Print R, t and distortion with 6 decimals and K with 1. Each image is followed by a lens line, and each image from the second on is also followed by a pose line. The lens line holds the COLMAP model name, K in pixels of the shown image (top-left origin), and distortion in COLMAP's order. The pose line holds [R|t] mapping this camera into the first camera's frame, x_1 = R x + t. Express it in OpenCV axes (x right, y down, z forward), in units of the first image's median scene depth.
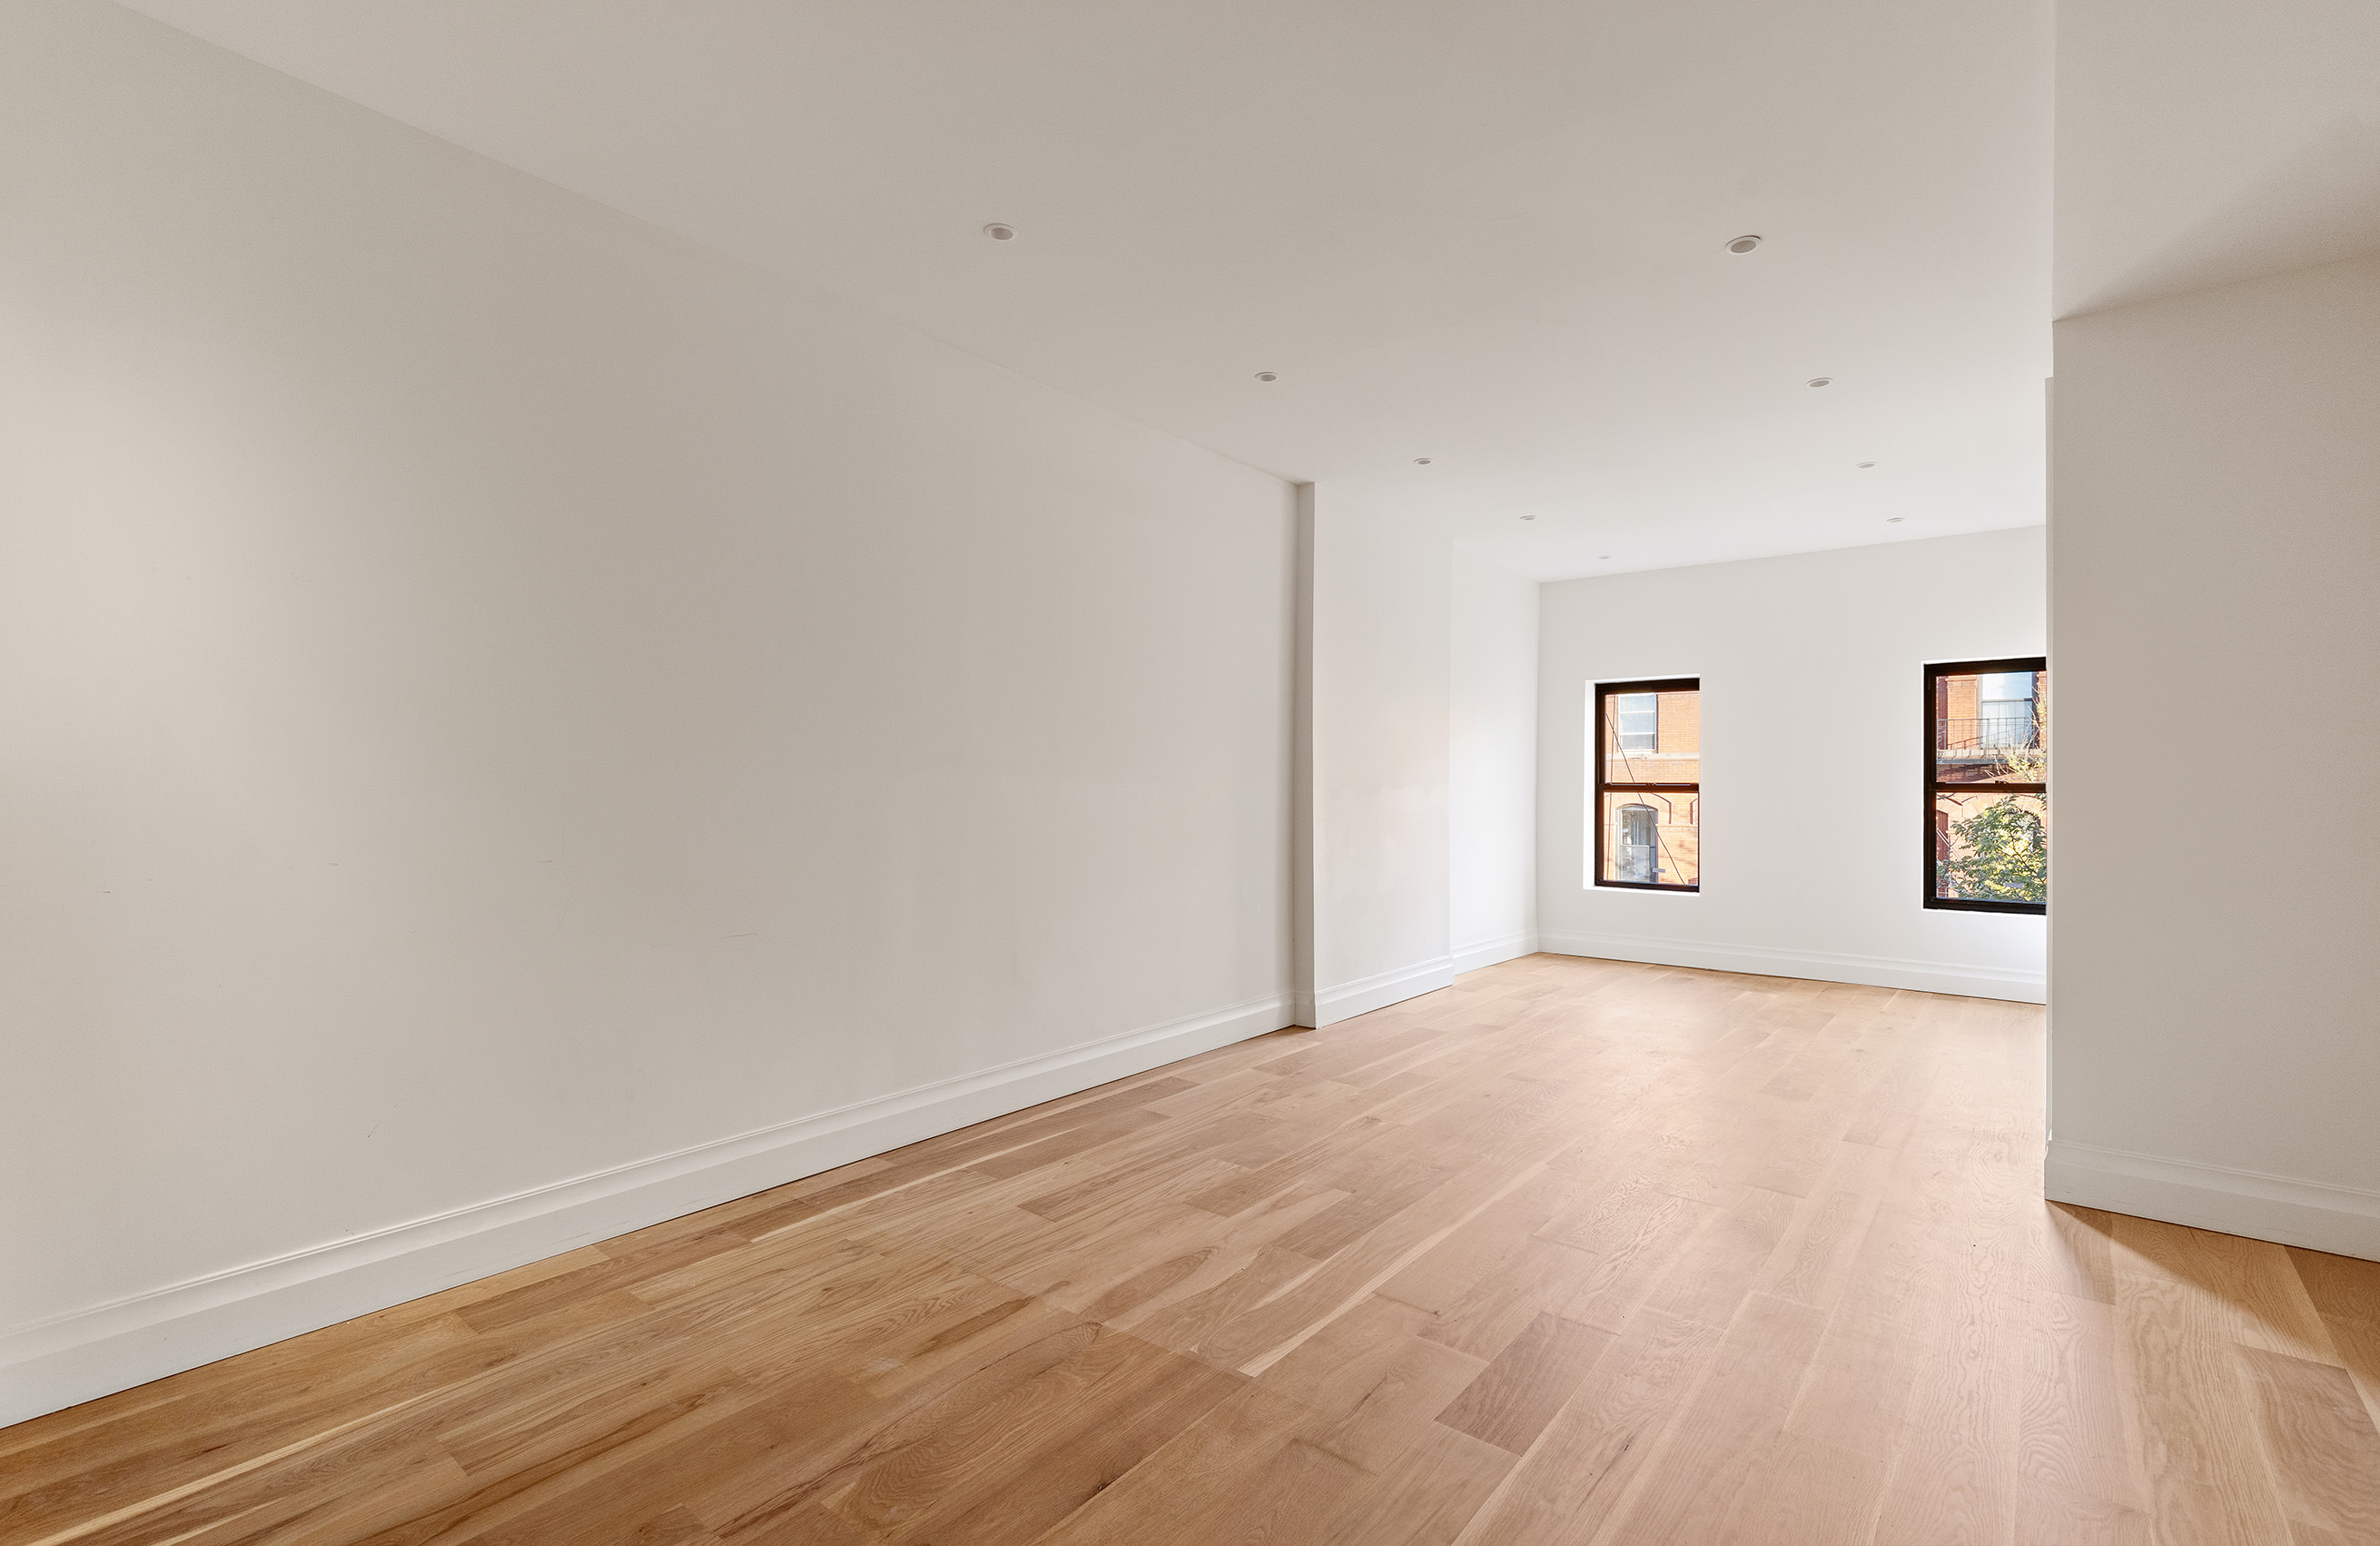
lens RADIAL K [[1092.7, 0, 1190.0], [0, 1092.7, 773.0], [0, 0, 1]] dist [0.000119, 0.000033]
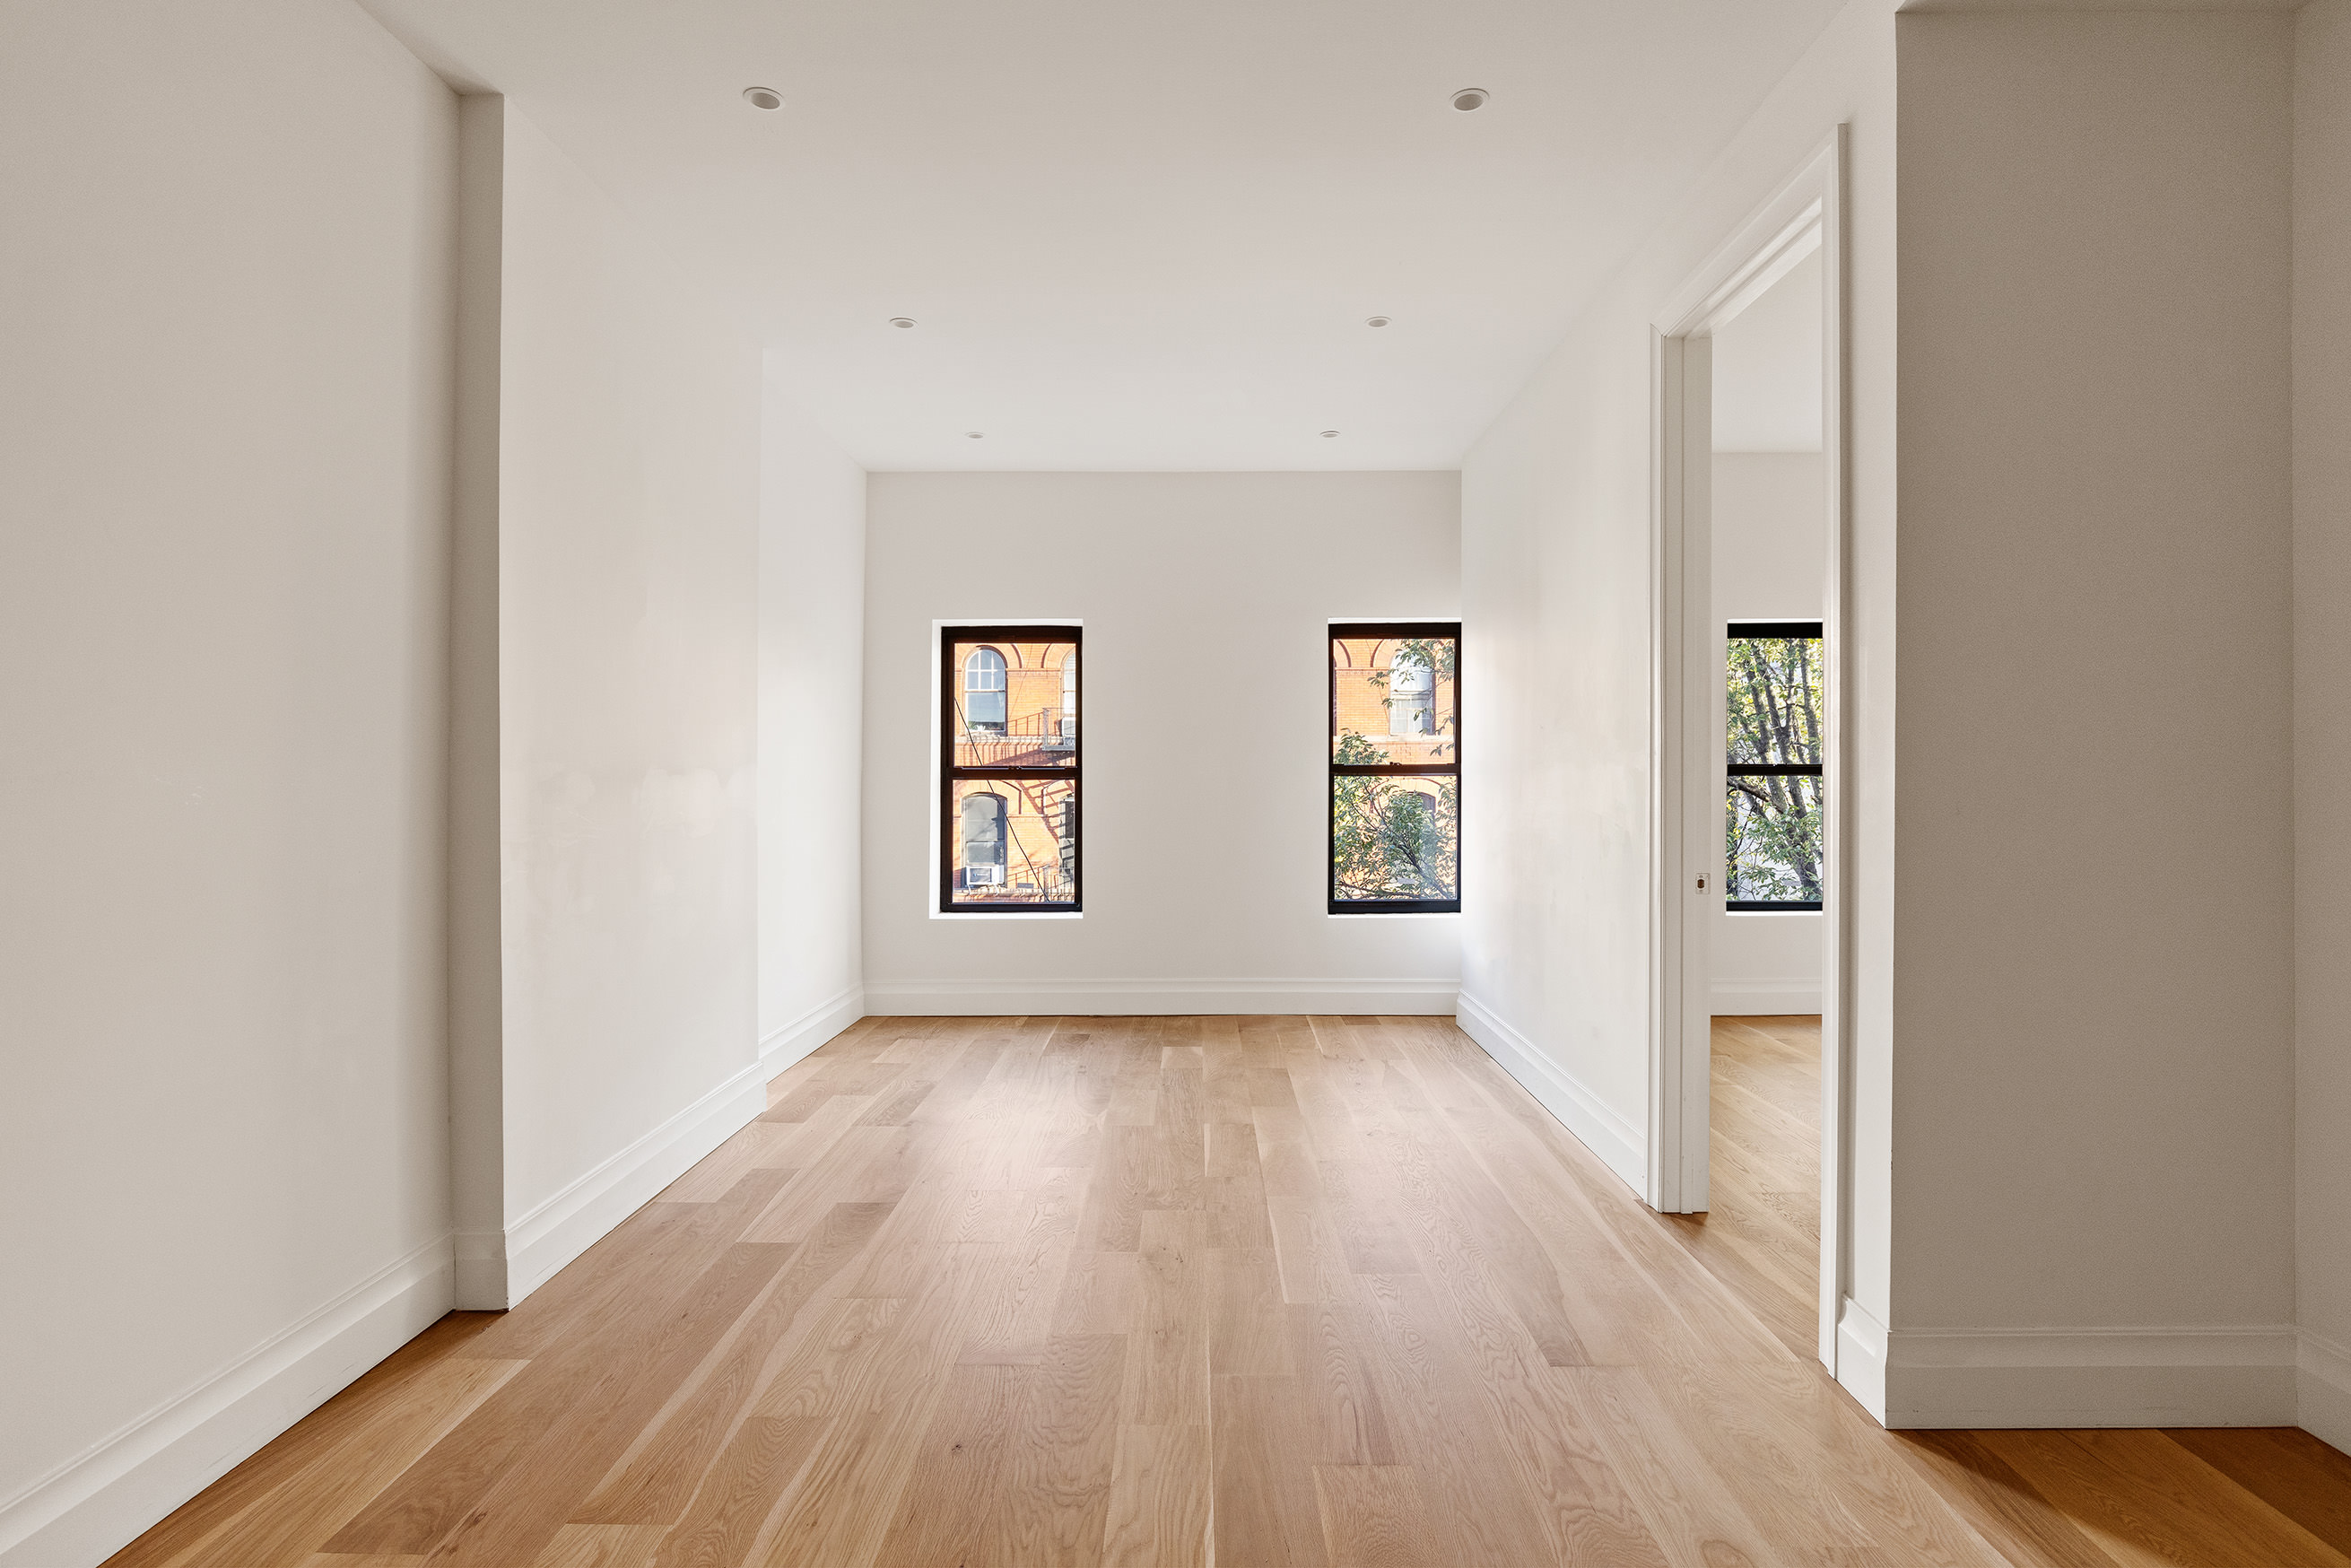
lens RADIAL K [[1184.2, 0, 1179.7], [0, 1184.2, 763.7], [0, 0, 1]] dist [-0.000787, 0.000042]
pose [[0.790737, -0.001051, 0.612156, 0.029852], [-0.000905, 0.999995, 0.002886, 0.006157], [-0.612156, -0.002836, 0.790732, 0.371475]]
